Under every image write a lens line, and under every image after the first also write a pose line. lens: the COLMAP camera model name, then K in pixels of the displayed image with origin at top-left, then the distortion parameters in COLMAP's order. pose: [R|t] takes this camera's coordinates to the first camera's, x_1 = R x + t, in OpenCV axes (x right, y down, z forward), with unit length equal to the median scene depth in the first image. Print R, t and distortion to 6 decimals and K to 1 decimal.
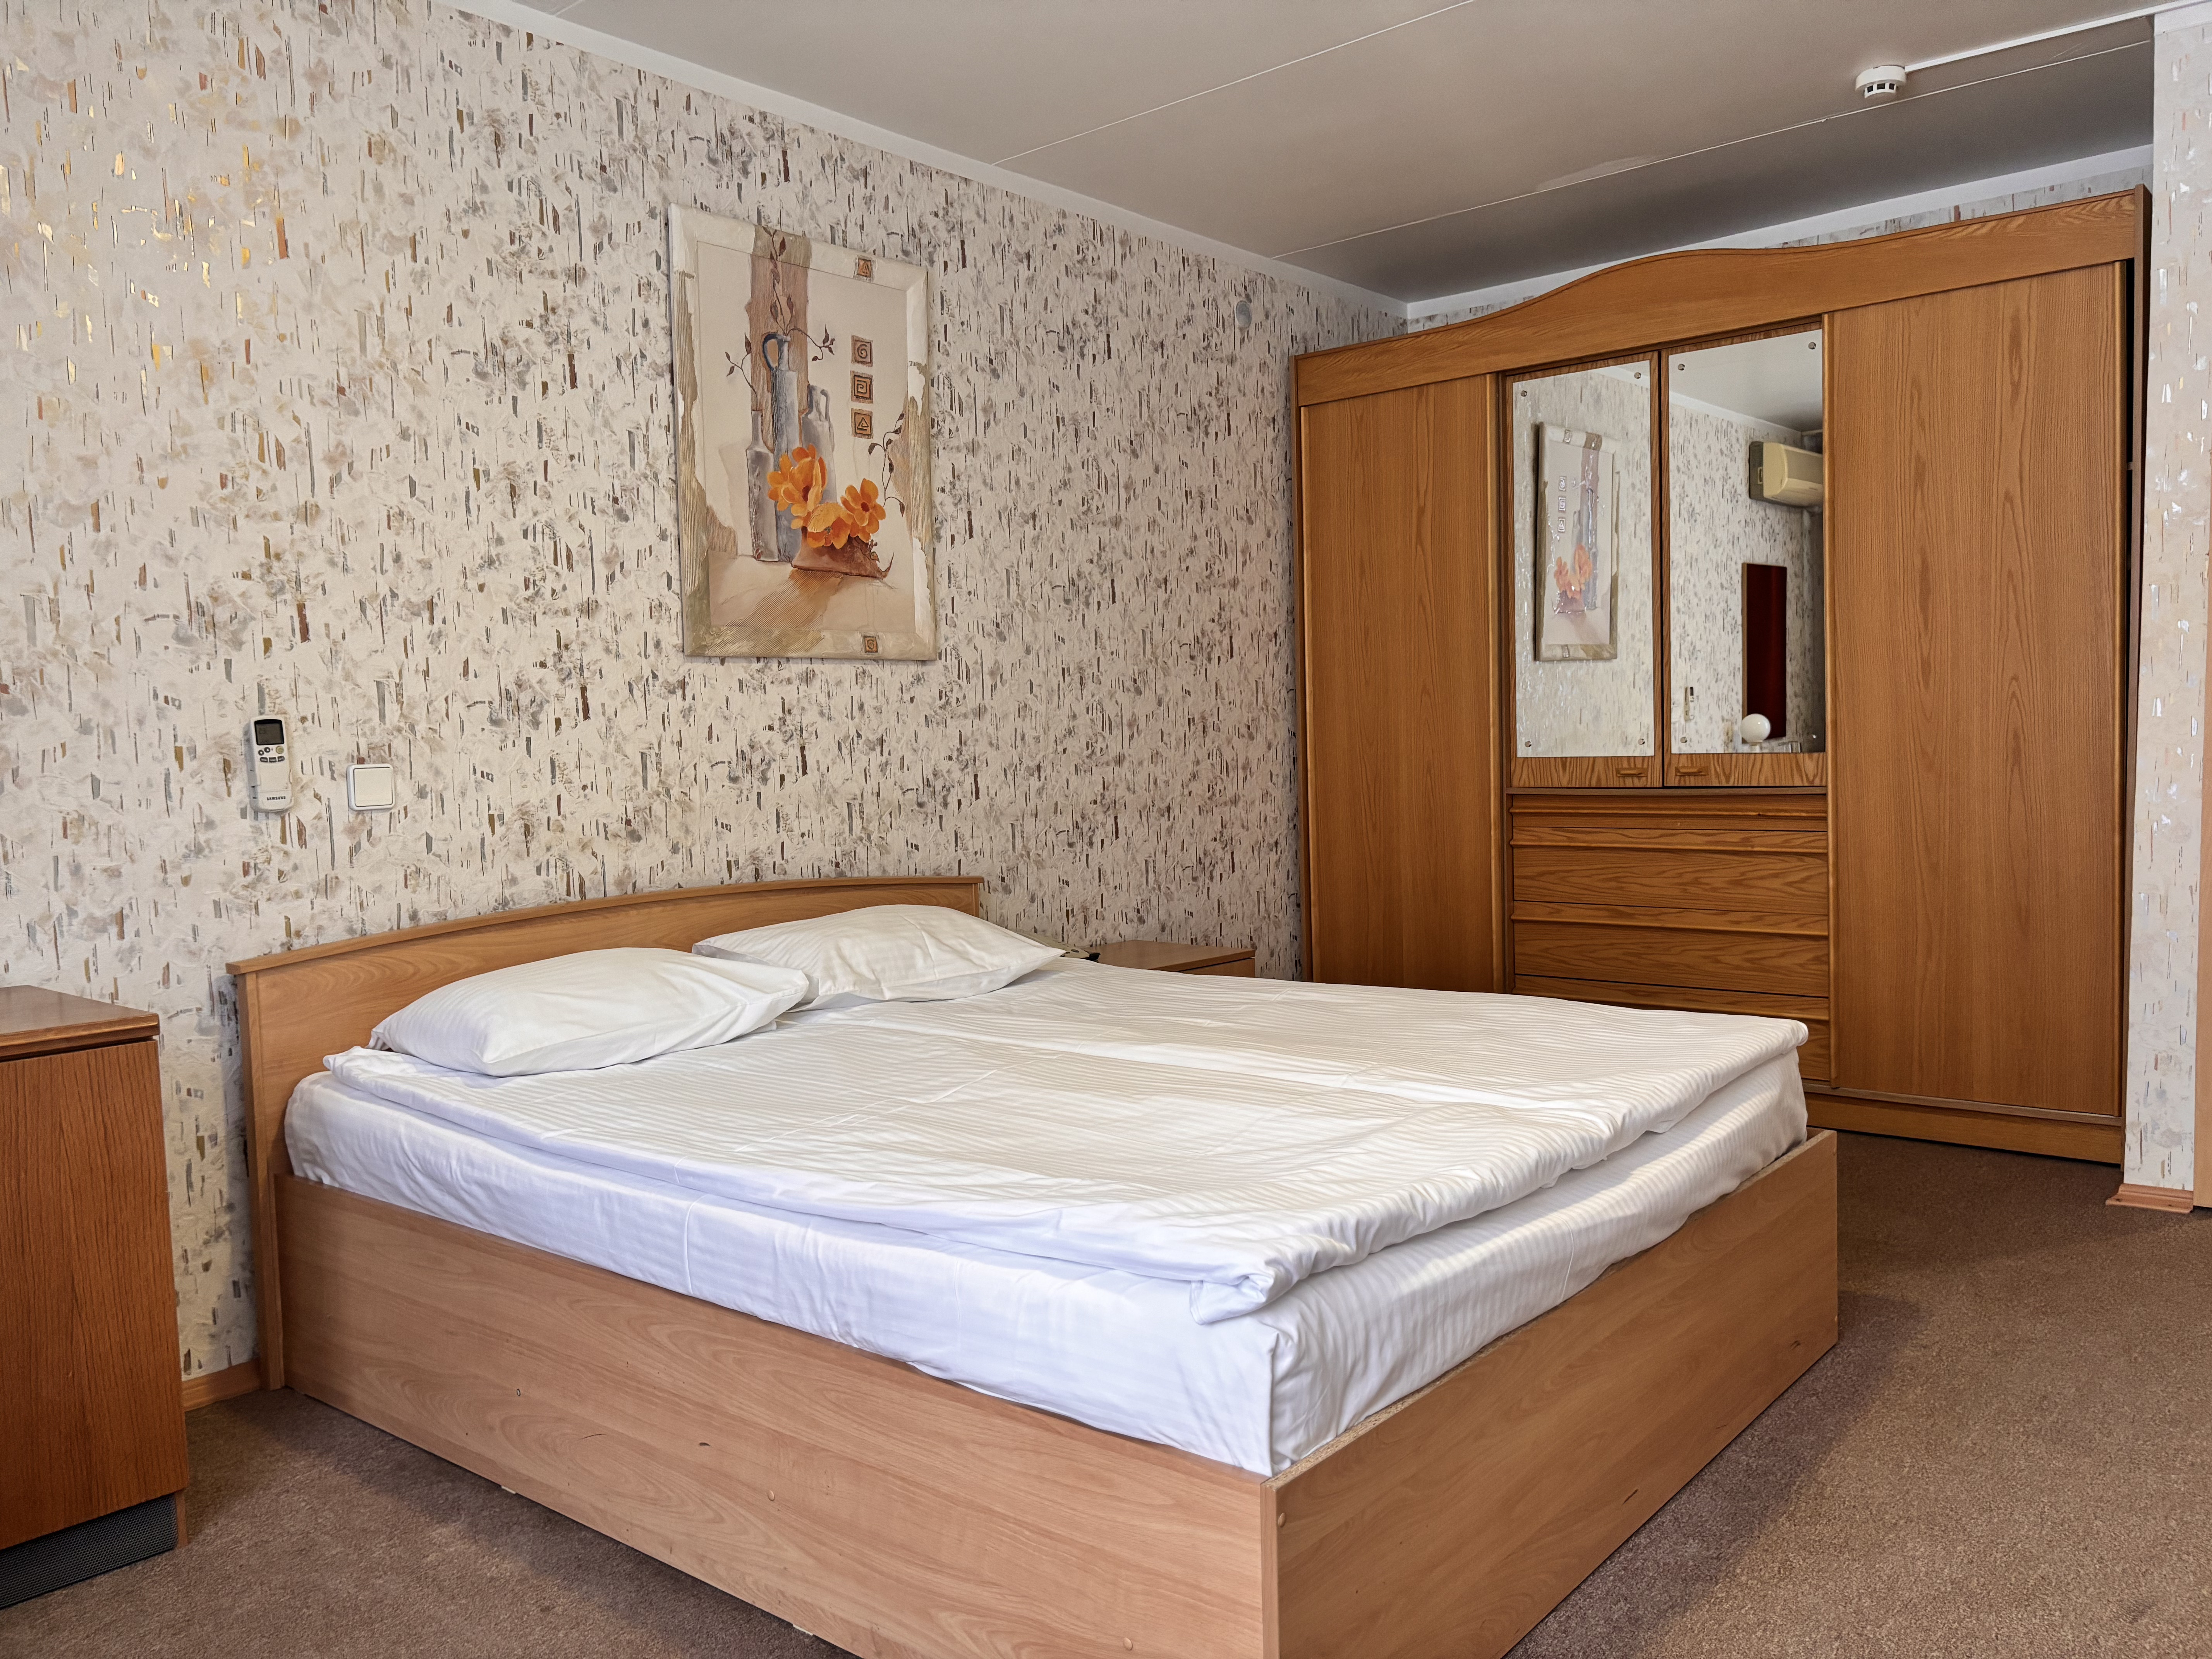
lens RADIAL K [[1694.4, 0, 1107.1], [0, 1694.4, 847.9], [0, 0, 1]] dist [0.025207, -0.060700]
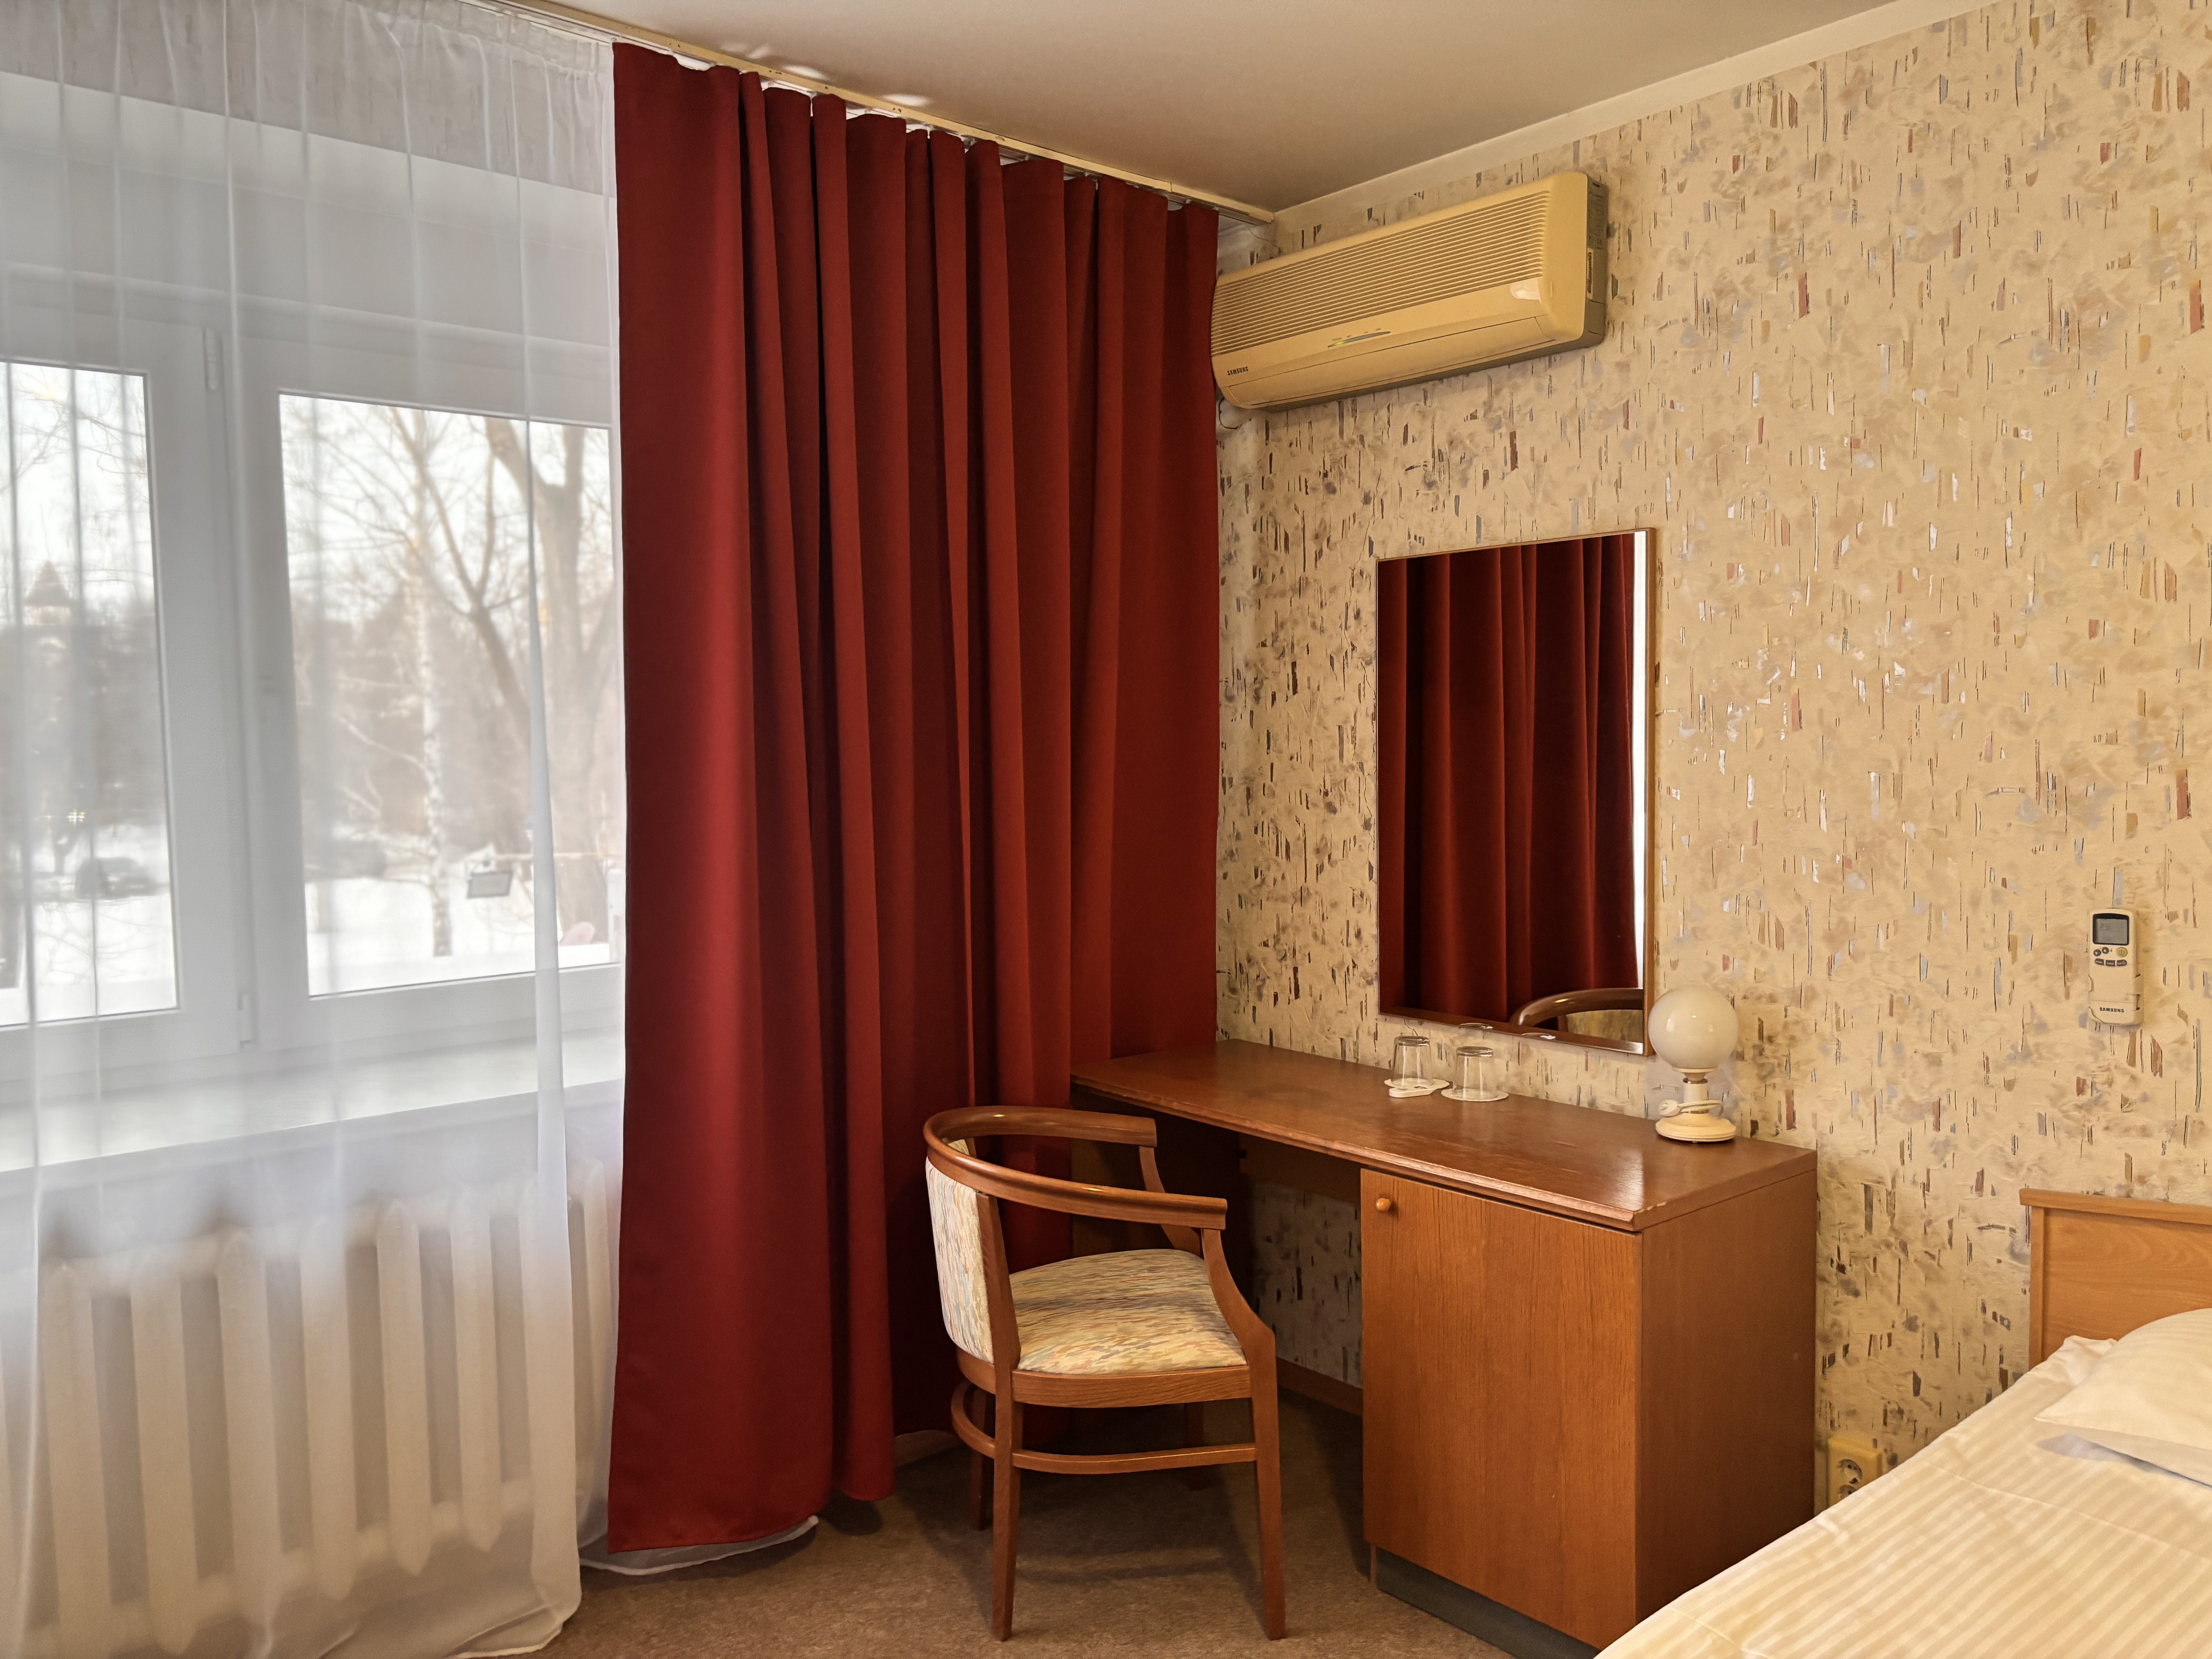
lens RADIAL K [[1689.6, 0, 1106.0], [0, 1689.6, 829.5], [0, 0, 1]] dist [0.006927, -0.005114]
pose [[-0.177735, 0.077597, -0.981014, 0.379025], [-0.046091, 0.995136, 0.087064, -0.159321], [0.982998, 0.060690, -0.173294, 0.638113]]
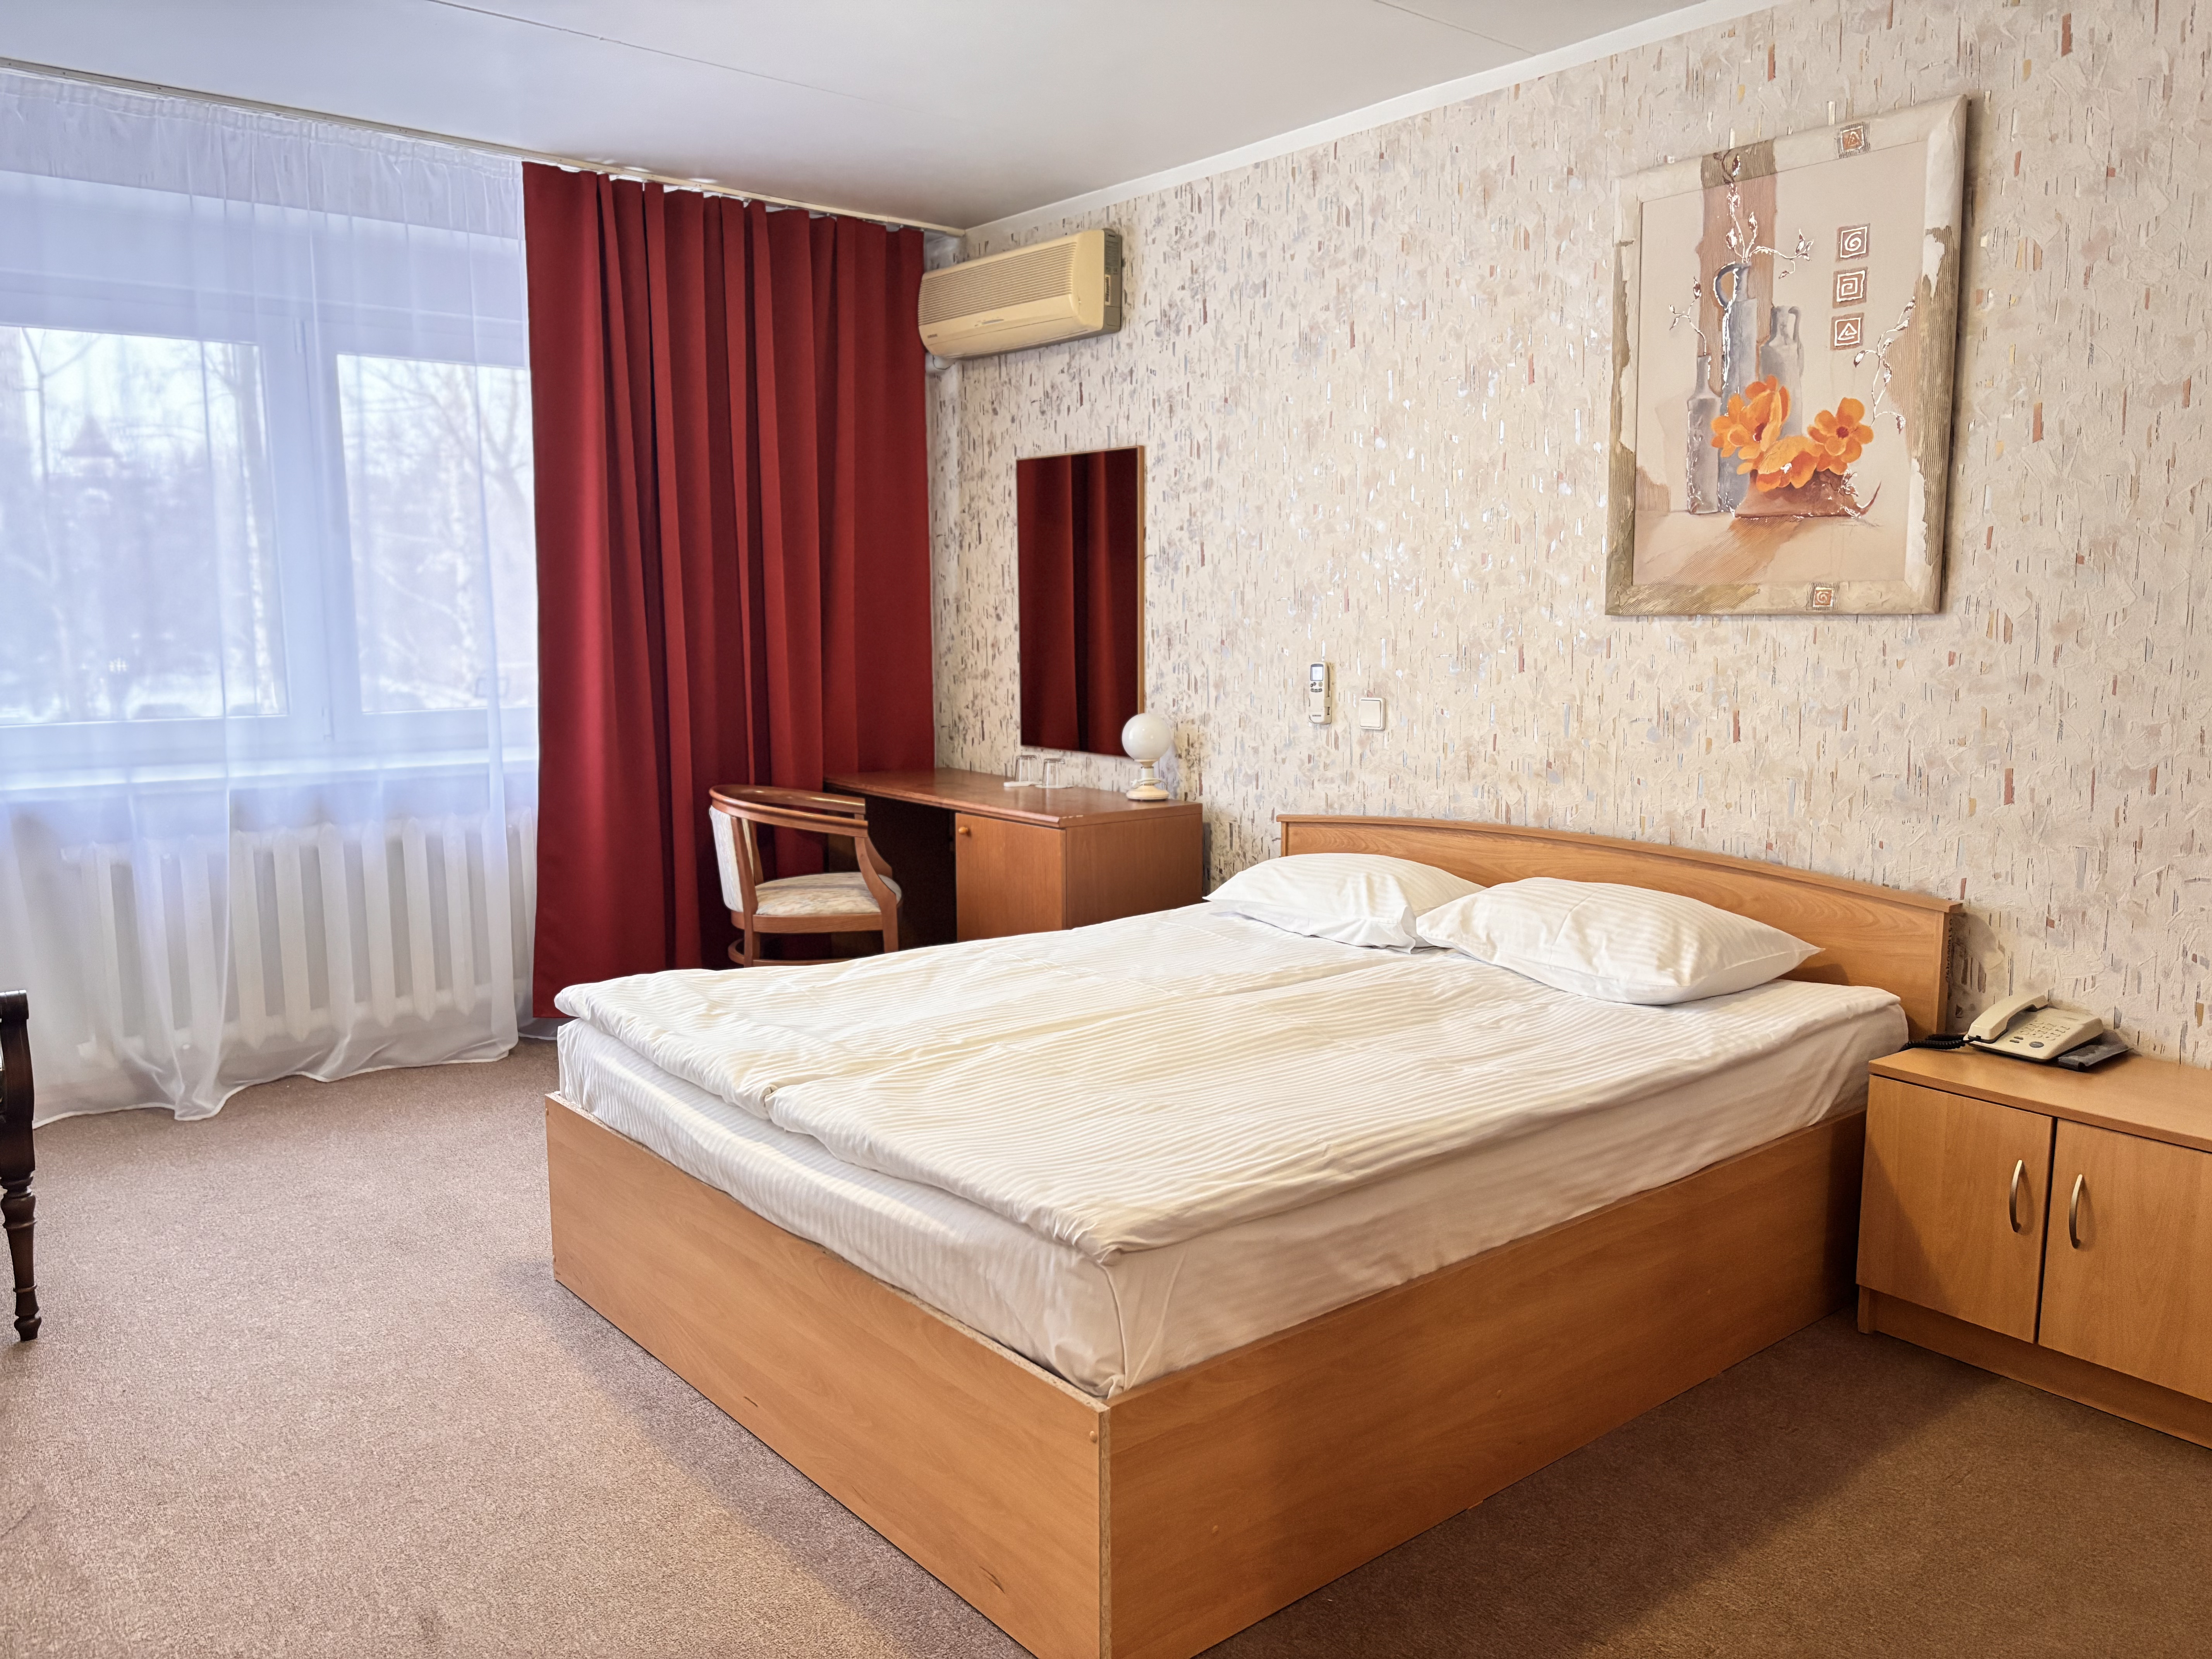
lens RADIAL K [[1694.4, 0, 1107.1], [0, 1694.4, 847.9], [0, 0, 1]] dist [0.025207, -0.060700]
pose [[-0.201369, 0.159640, -0.966419, 1.017461], [-0.060090, 0.982758, 0.174859, -0.162899], [0.977671, 0.093283, -0.188304, 1.079201]]
